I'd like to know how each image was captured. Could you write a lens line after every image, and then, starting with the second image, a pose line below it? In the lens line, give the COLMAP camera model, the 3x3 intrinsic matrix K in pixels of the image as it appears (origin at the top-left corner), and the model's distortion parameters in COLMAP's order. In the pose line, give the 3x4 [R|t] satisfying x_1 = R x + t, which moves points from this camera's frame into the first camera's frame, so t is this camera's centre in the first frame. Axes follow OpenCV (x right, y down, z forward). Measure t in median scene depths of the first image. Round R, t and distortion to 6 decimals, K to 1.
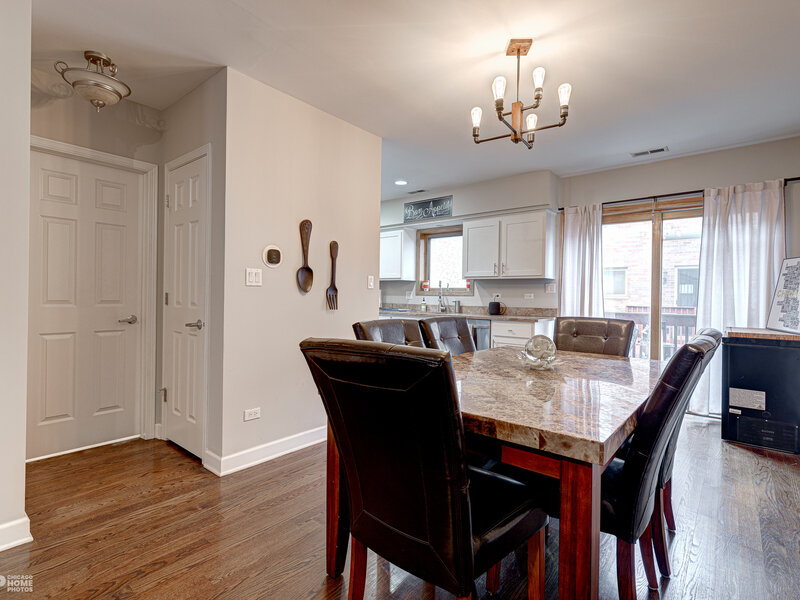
lens RADIAL K [[402.2, 0, 400.0], [0, 402.2, 300.0], [0, 0, 1]] dist [0.001901, 0.000022]
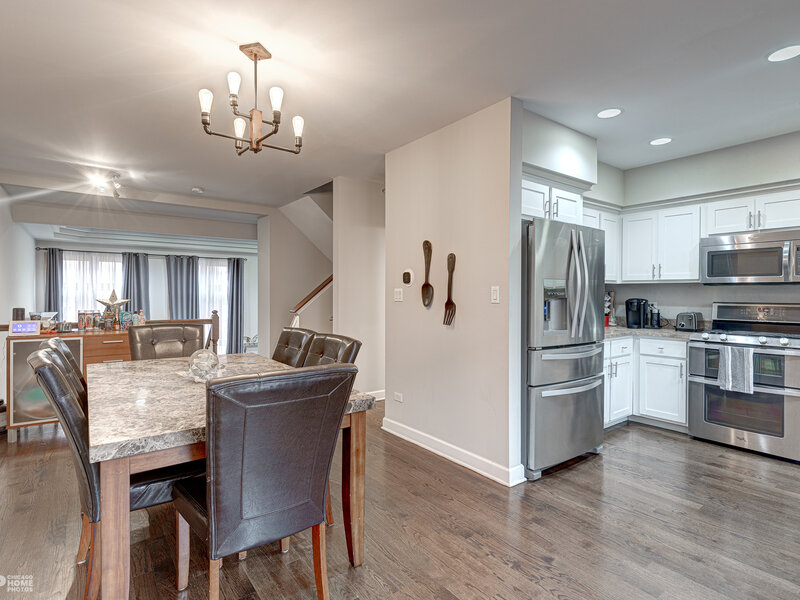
lens RADIAL K [[422.4, 0, 400.0], [0, 422.4, 300.0], [0, 0, 1]] dist [0.001198, 0.000398]
pose [[-0.236606, 0.001463, -0.971605, 0.589286], [-0.016096, 0.999856, 0.005425, -0.027670], [0.971472, 0.016923, -0.236548, 0.786670]]
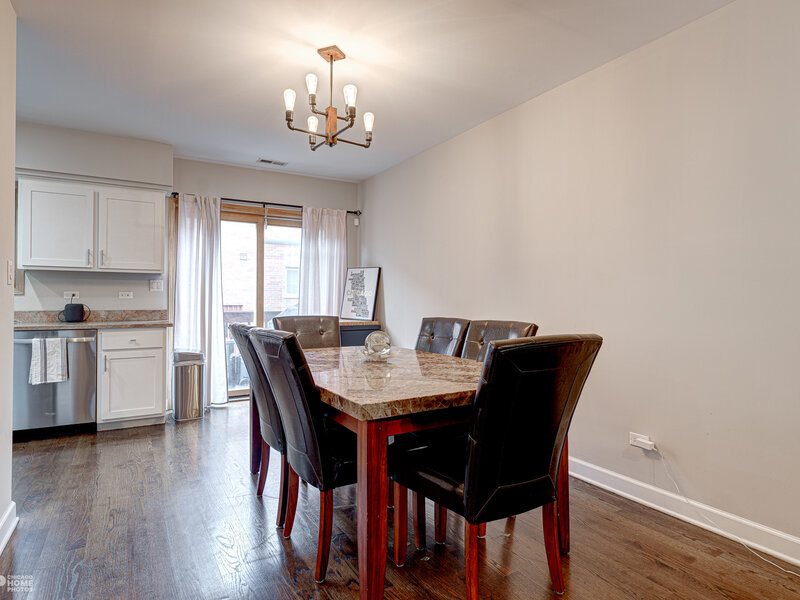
lens RADIAL K [[461.8, 0, 401.2], [0, 461.8, 296.2], [0, 0, 1]] dist [-0.002724, 0.000203]
pose [[0.333893, -0.007670, 0.942580, -0.378706], [0.009283, 0.999945, 0.004849, -0.007785], [-0.942565, 0.007131, 0.333946, 0.223352]]
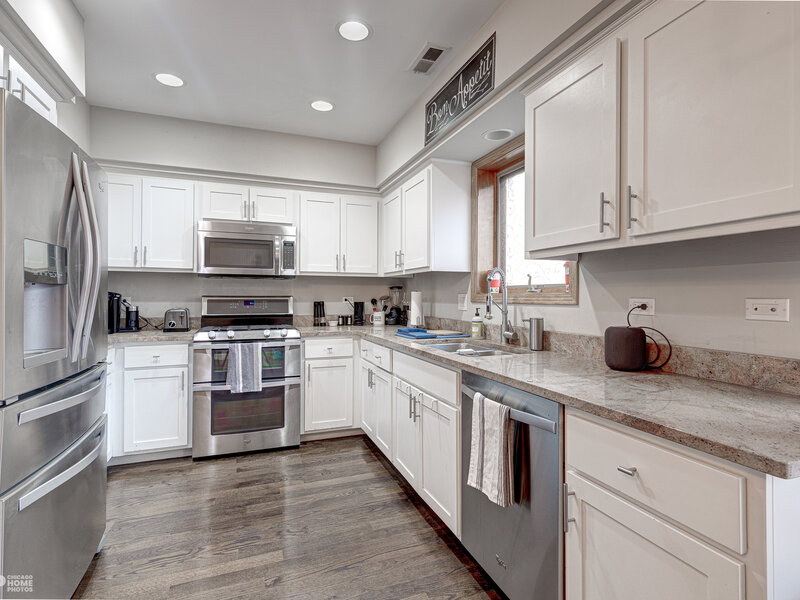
lens RADIAL K [[407.9, 0, 401.3], [0, 407.9, 295.3], [0, 0, 1]] dist [0.005247, 0.000109]
pose [[0.868649, -0.011178, -0.495302, 0.275269], [0.002839, 0.999841, -0.017585, -0.015920], [0.495420, 0.013869, 0.868543, 0.738739]]
